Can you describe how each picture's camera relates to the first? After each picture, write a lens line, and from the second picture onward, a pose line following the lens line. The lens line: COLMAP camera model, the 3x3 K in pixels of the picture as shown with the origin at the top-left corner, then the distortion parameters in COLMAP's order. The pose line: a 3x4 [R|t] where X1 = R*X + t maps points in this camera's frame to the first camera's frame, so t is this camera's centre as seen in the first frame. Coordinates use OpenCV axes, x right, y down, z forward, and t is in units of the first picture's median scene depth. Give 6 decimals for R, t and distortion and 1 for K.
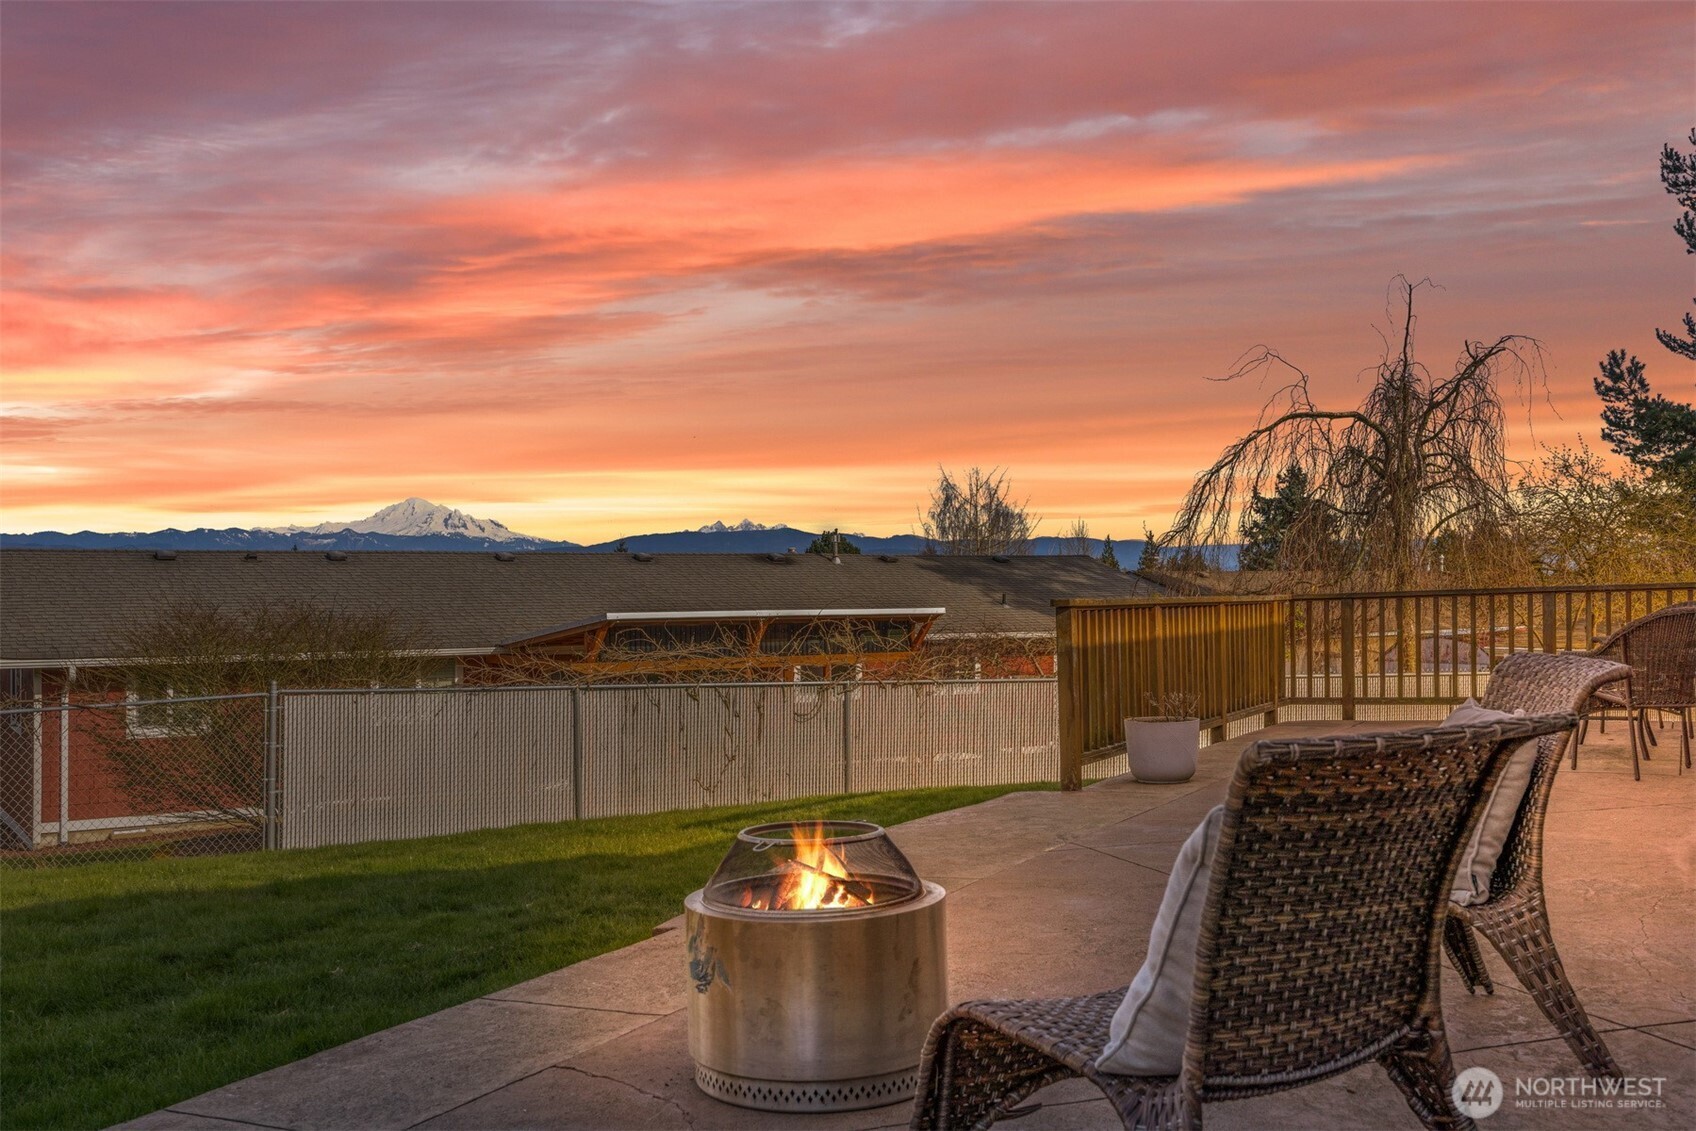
lens RADIAL K [[1591.7, 0, 847.0], [0, 1591.7, 569.4], [0, 0, 1]] dist [-0.008959, 0.000000]
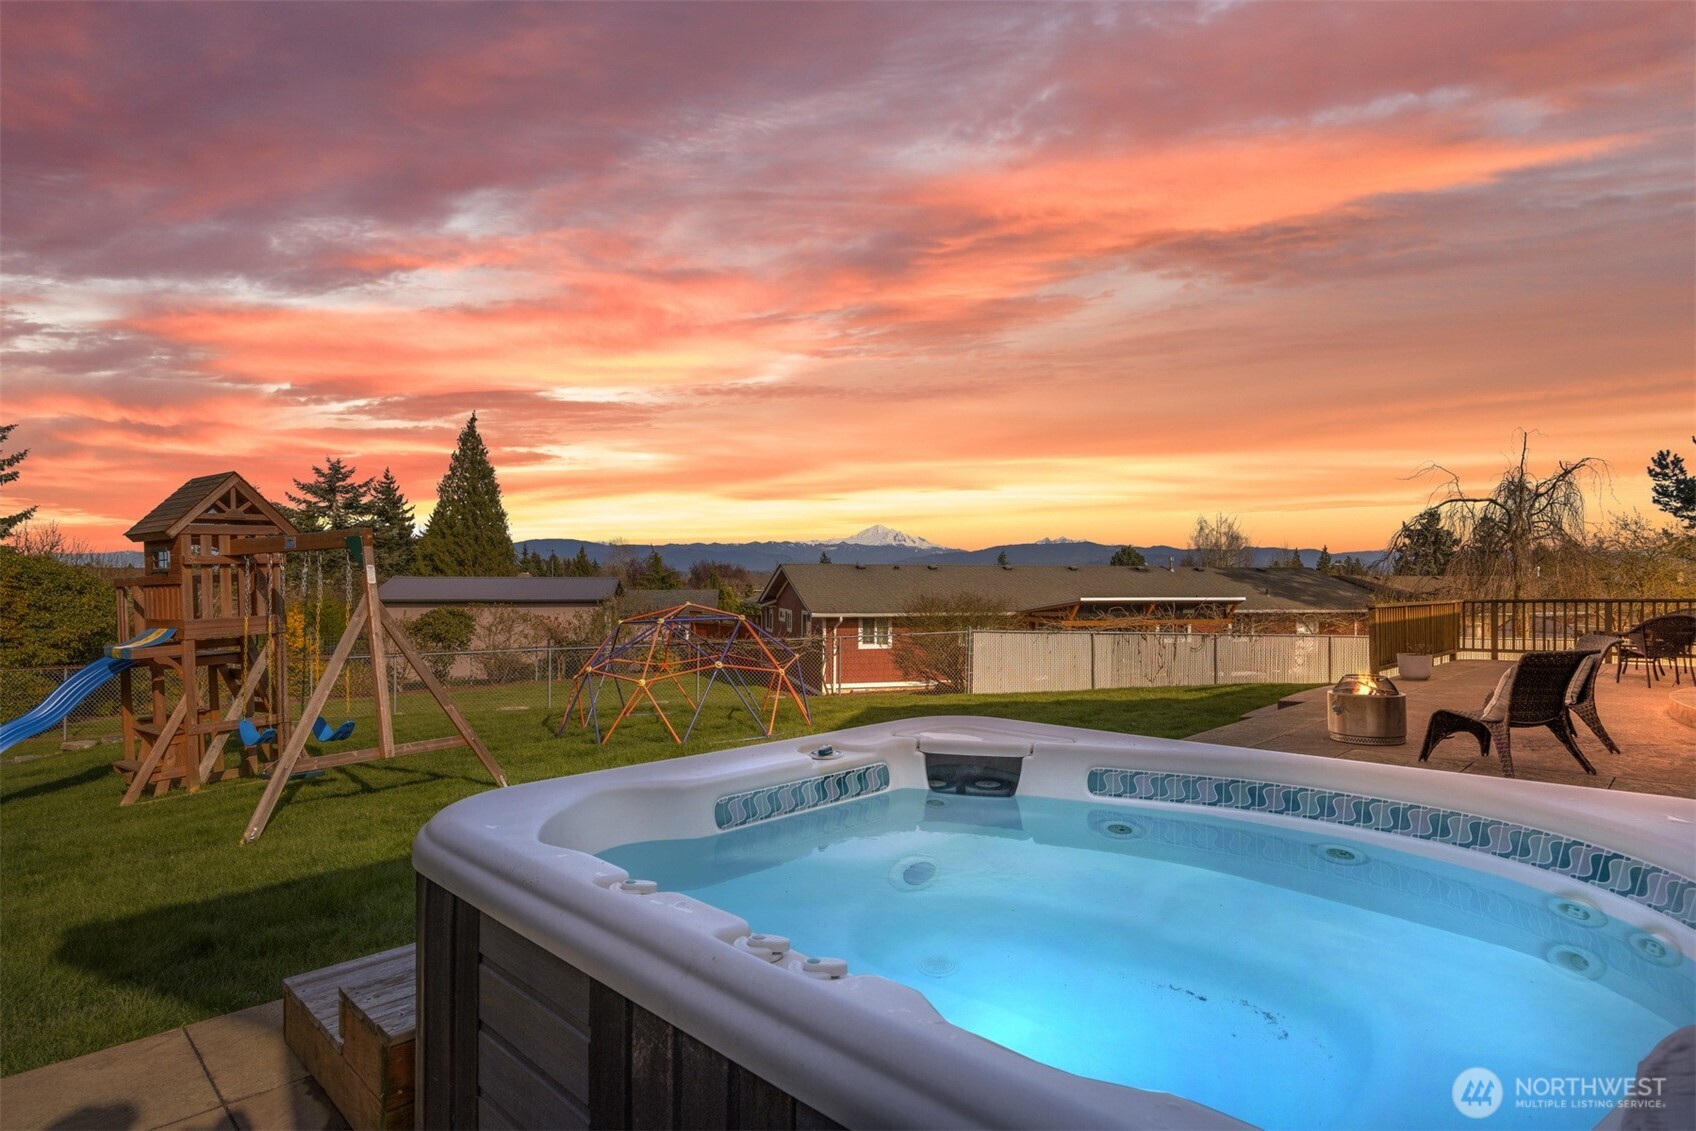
lens RADIAL K [[906.1, 0, 843.8], [0, 906.1, 565.1], [0, 0, 1]] dist [-0.003562, -0.000843]
pose [[0.957185, 0.008869, -0.289340, -0.099824], [-0.008484, 0.999961, 0.002584, -0.016061], [0.289352, -0.000019, 0.957223, -0.240977]]
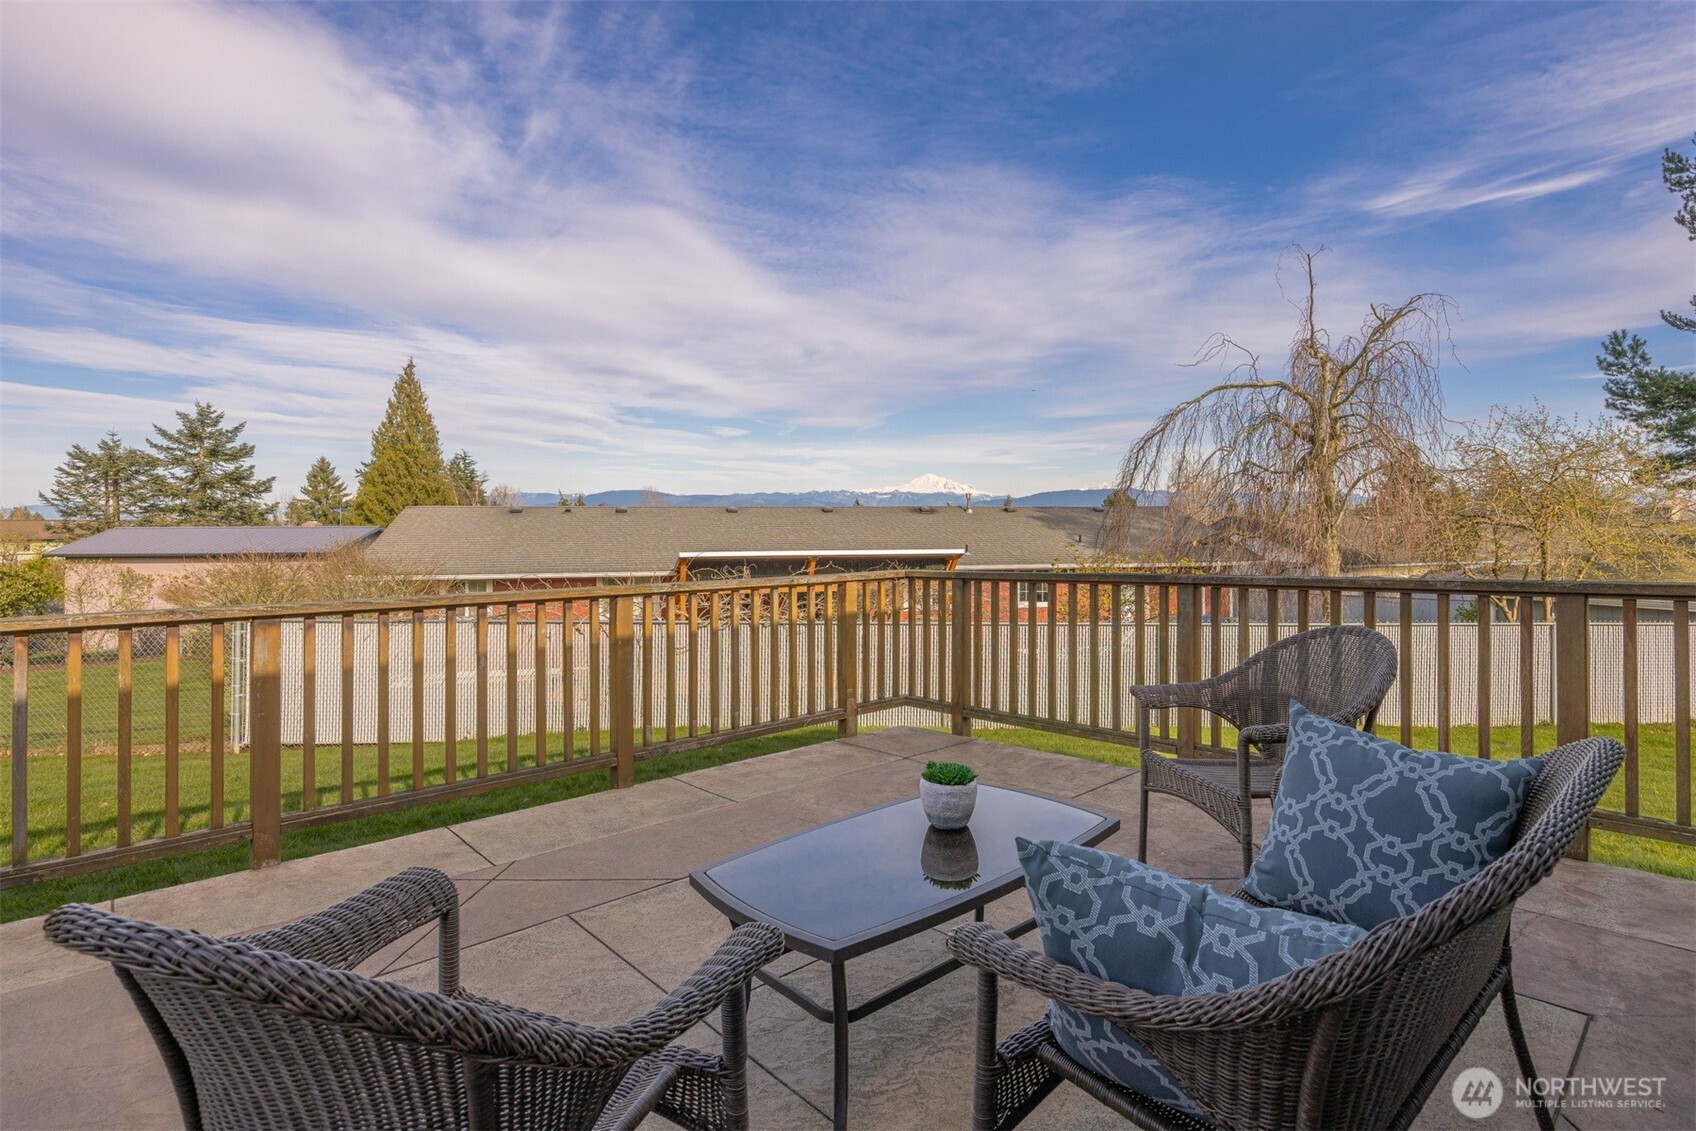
lens RADIAL K [[818.3, 0, 896.2], [0, 818.3, 512.4], [0, 0, 1]] dist [-0.018049, 0.000042]
pose [[0.942042, -0.000134, -0.335494, 0.258142], [0.001134, 0.999995, 0.002784, -0.008934], [0.335492, -0.003003, 0.942038, 0.369203]]
